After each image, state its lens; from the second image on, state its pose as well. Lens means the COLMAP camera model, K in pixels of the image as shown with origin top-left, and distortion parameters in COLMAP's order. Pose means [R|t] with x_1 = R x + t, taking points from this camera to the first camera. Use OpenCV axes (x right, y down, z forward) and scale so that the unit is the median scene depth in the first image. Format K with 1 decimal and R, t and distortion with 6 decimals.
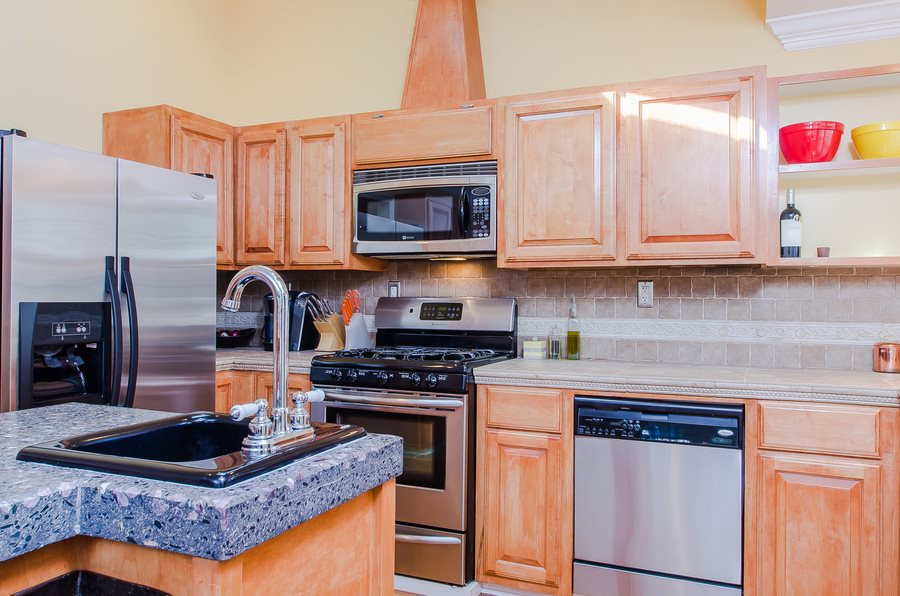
lens RADIAL K [[694.7, 0, 450.0], [0, 694.7, 298.0], [0, 0, 1]] dist [-0.009173, -0.003585]
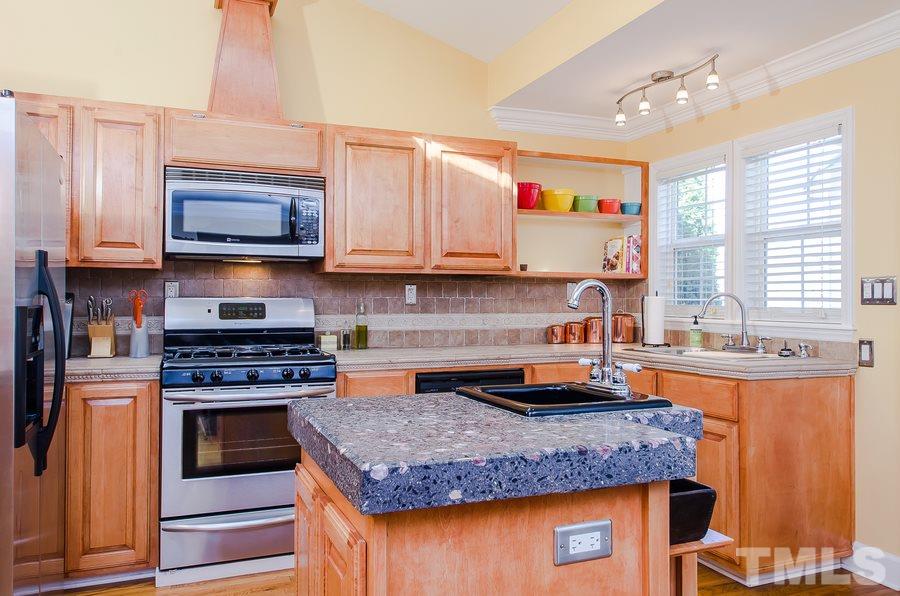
lens RADIAL K [[694.7, 0, 450.0], [0, 694.7, 298.0], [0, 0, 1]] dist [-0.009173, -0.003585]
pose [[0.692676, -0.003011, 0.721243, -0.611901], [0.001824, 0.999995, 0.002422, -0.002544], [-0.721247, -0.000362, 0.692678, 0.055386]]
